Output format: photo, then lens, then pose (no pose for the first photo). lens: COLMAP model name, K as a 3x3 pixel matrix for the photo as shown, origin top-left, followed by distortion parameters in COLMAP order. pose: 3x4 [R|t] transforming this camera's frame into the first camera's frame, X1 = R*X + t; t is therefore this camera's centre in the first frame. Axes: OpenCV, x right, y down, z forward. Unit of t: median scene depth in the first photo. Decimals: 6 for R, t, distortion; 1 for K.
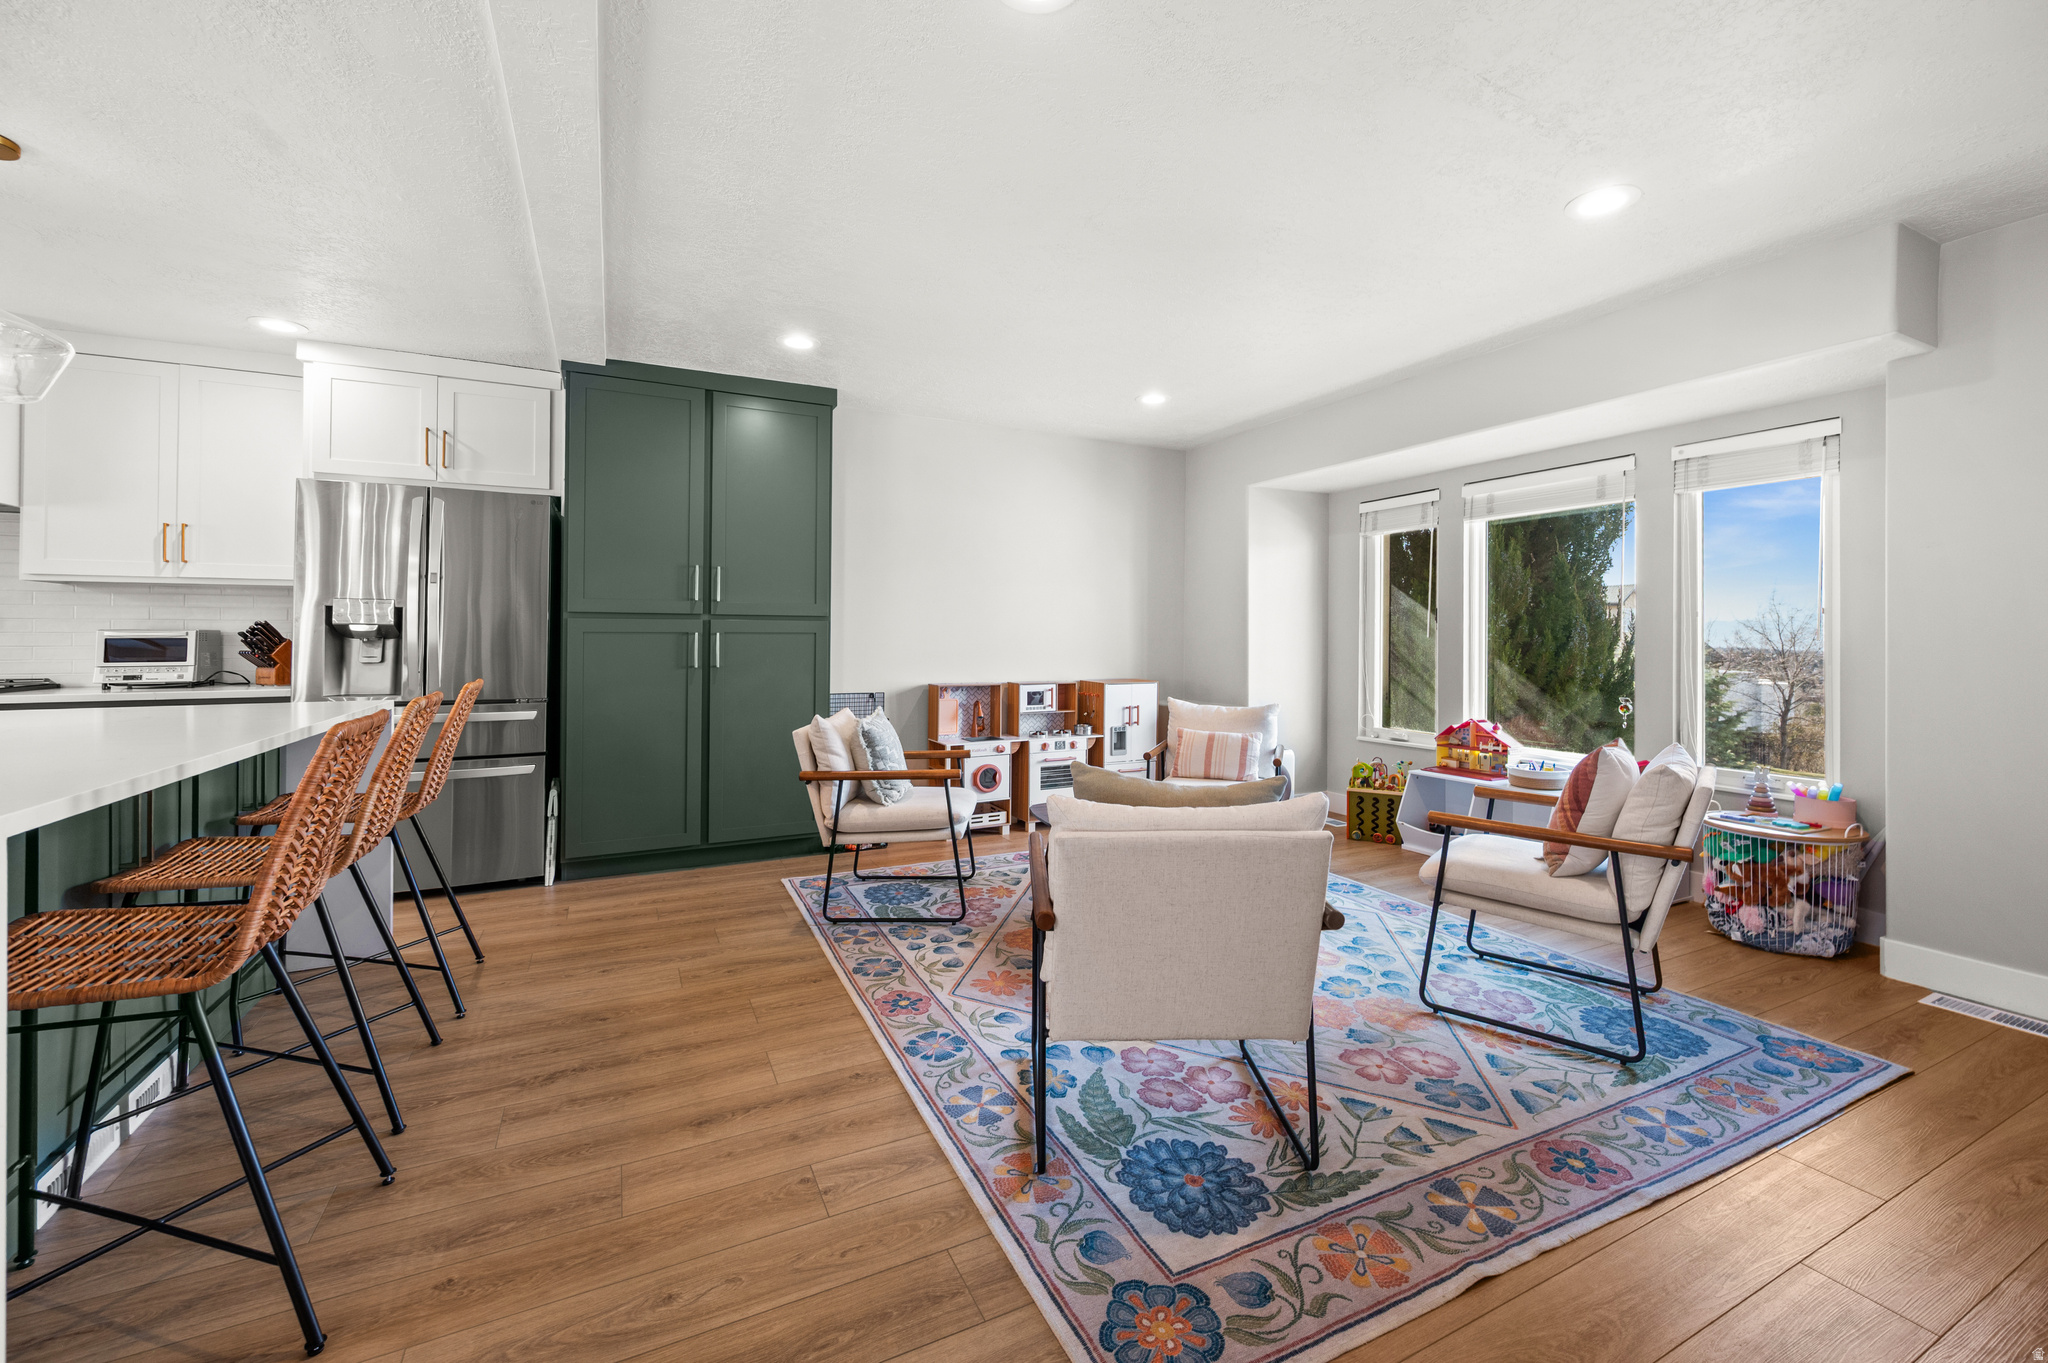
lens RADIAL K [[833.8, 0, 1026.5], [0, 833.8, 629.0], [0, 0, 1]] dist [-0.002733, -0.000252]
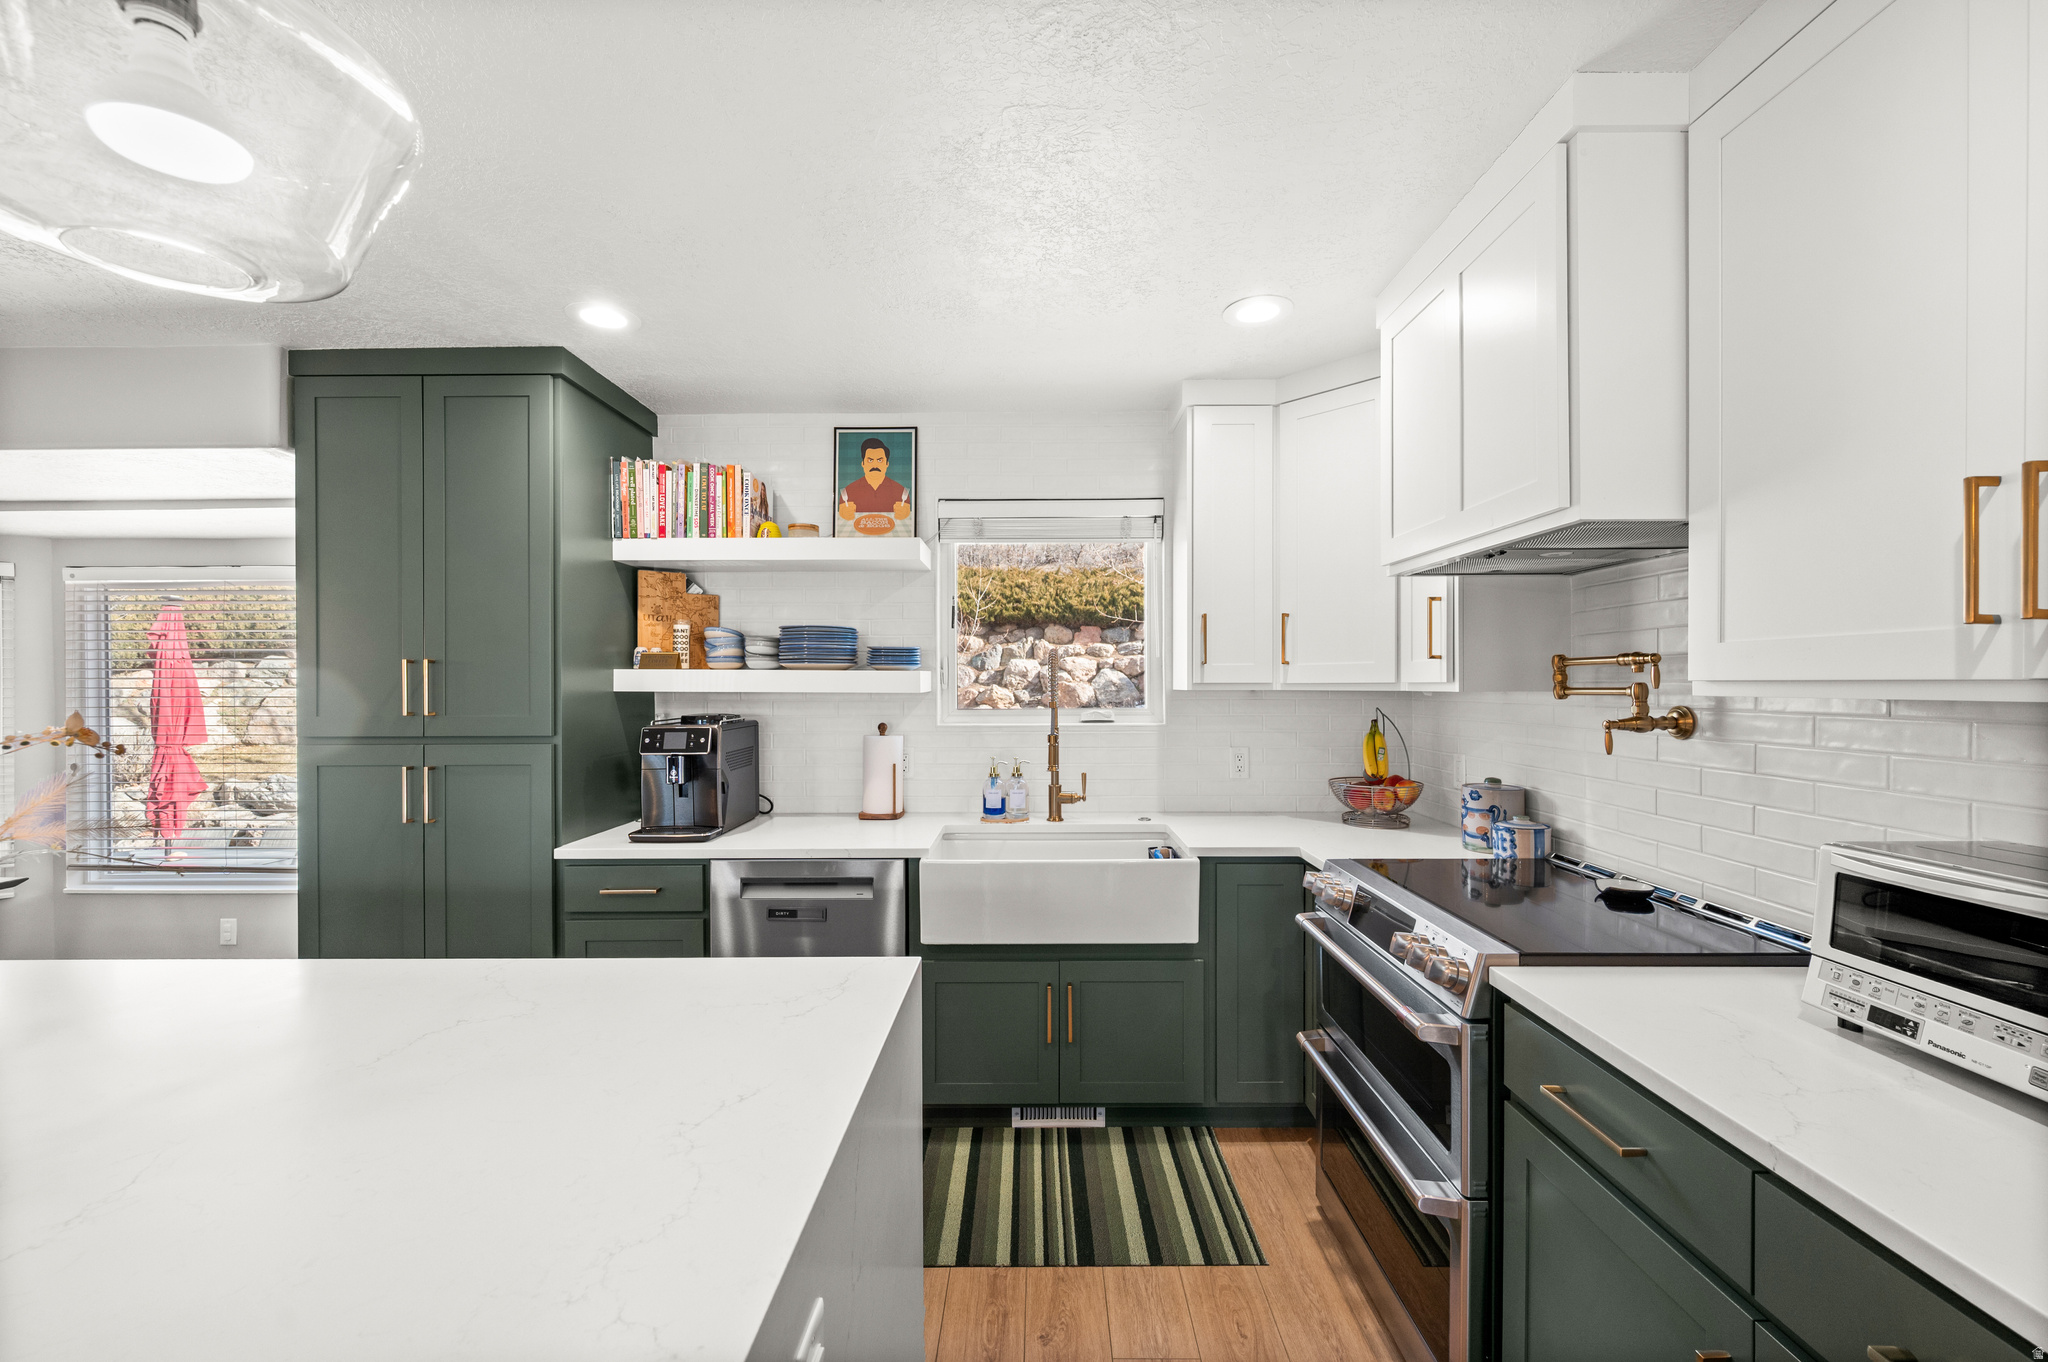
lens RADIAL K [[810.6, 0, 1029.7], [0, 810.6, 686.5], [0, 0, 1]] dist [-0.000794, -0.000237]
pose [[-0.451484, 0.002038, -0.892277, -0.705430], [0.011571, 0.999927, -0.003570, -0.066868], [0.892204, -0.011936, -0.451475, 0.891360]]
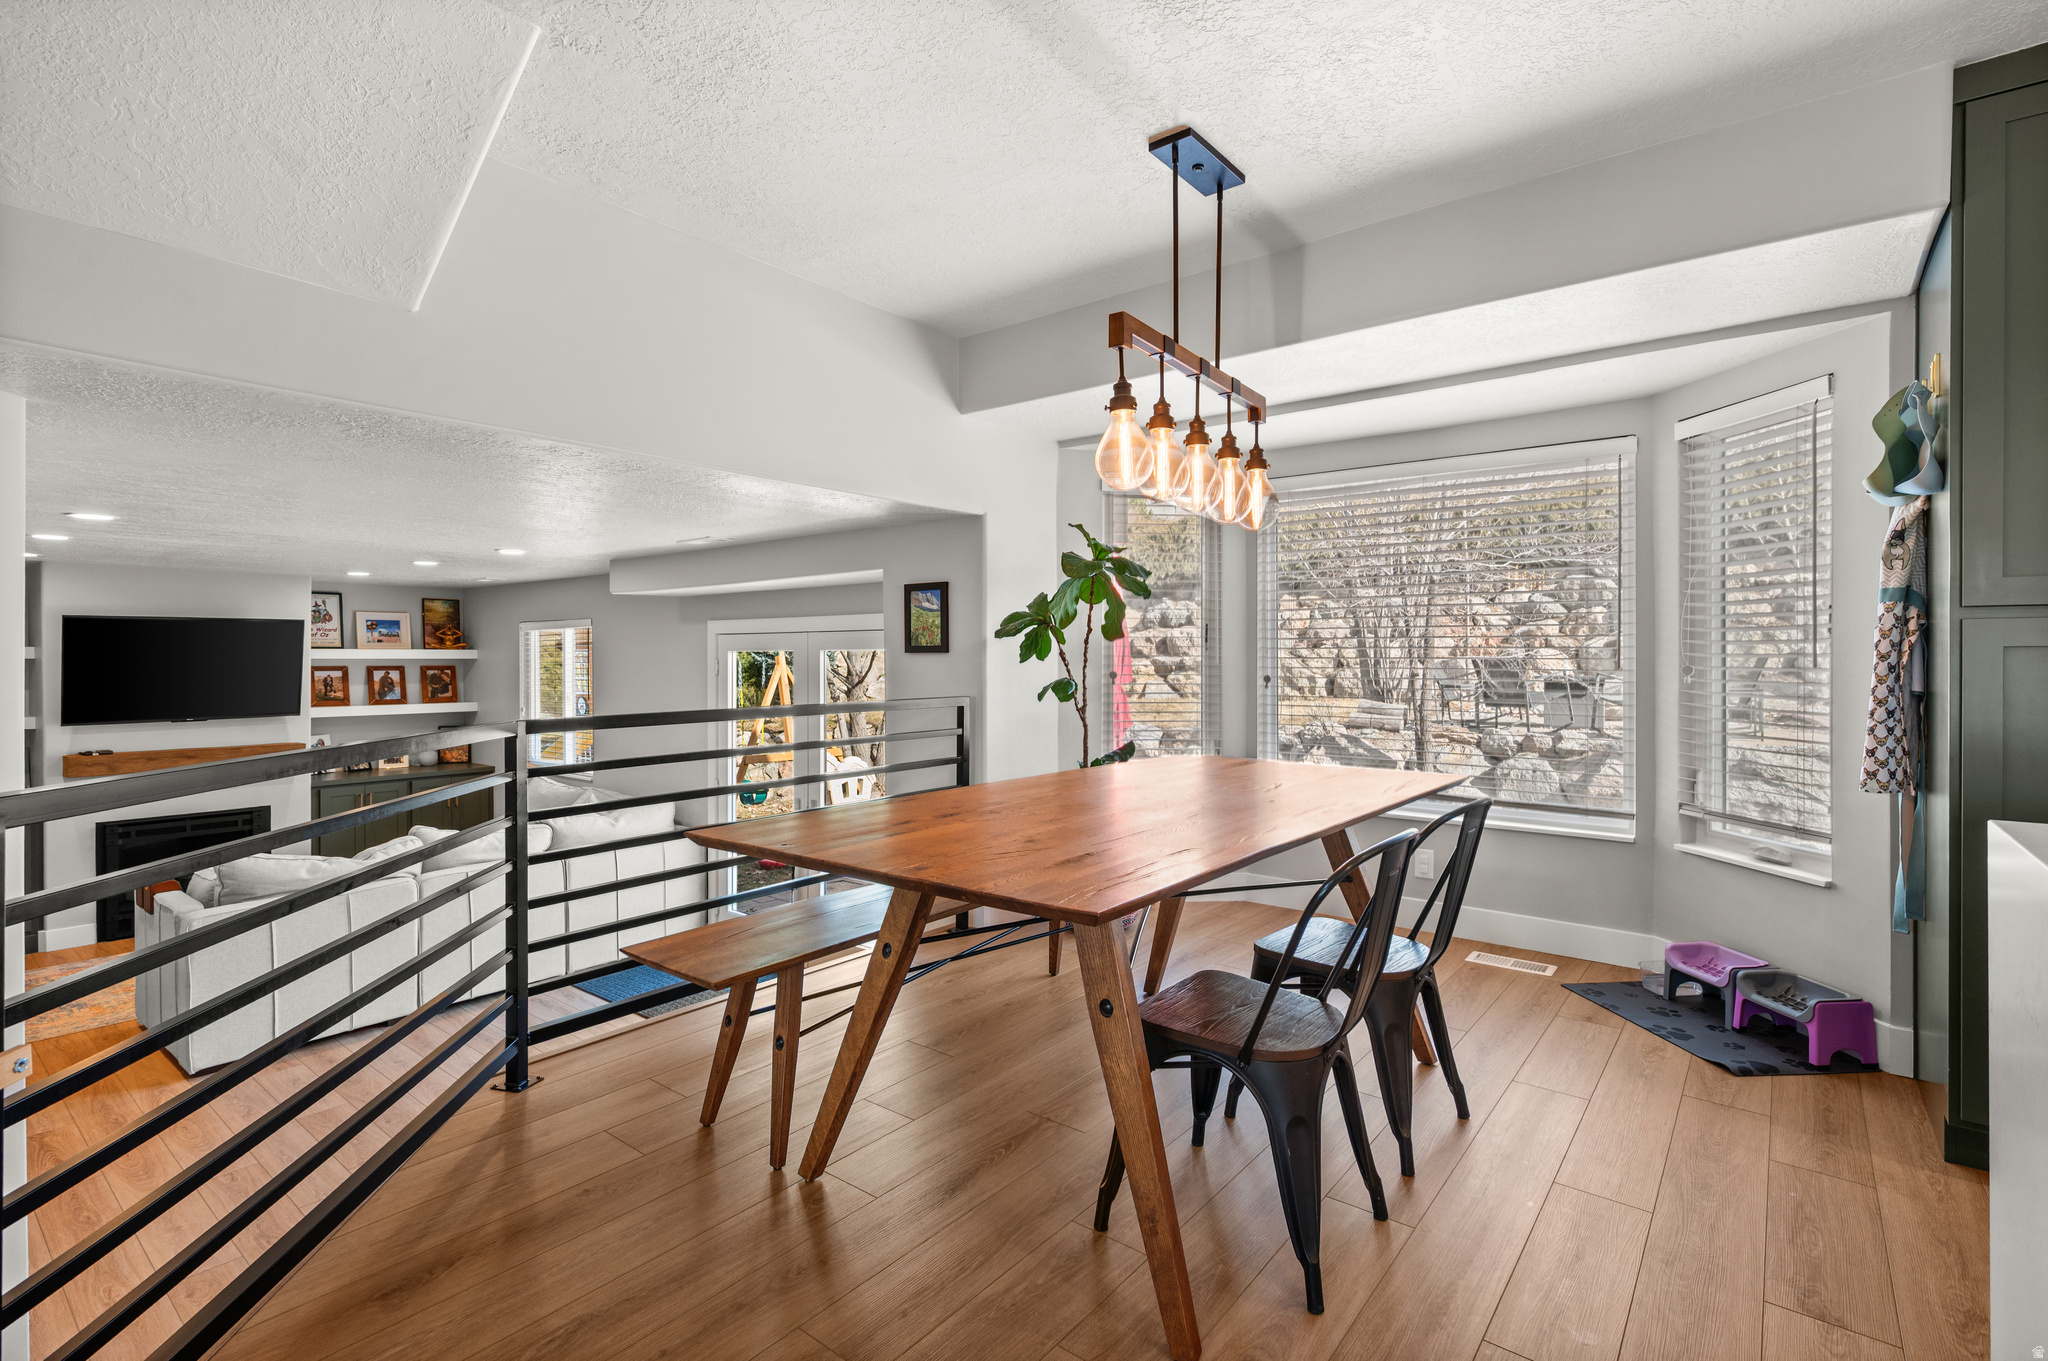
lens RADIAL K [[958.9, 0, 1031.9], [0, 958.9, 666.2], [0, 0, 1]] dist [0.001515, -0.000008]
pose [[-0.903712, 0.001153, -0.428140, -0.260441], [0.001171, 0.999999, 0.000221, 0.003545], [0.428139, -0.000301, -0.903713, 0.291960]]
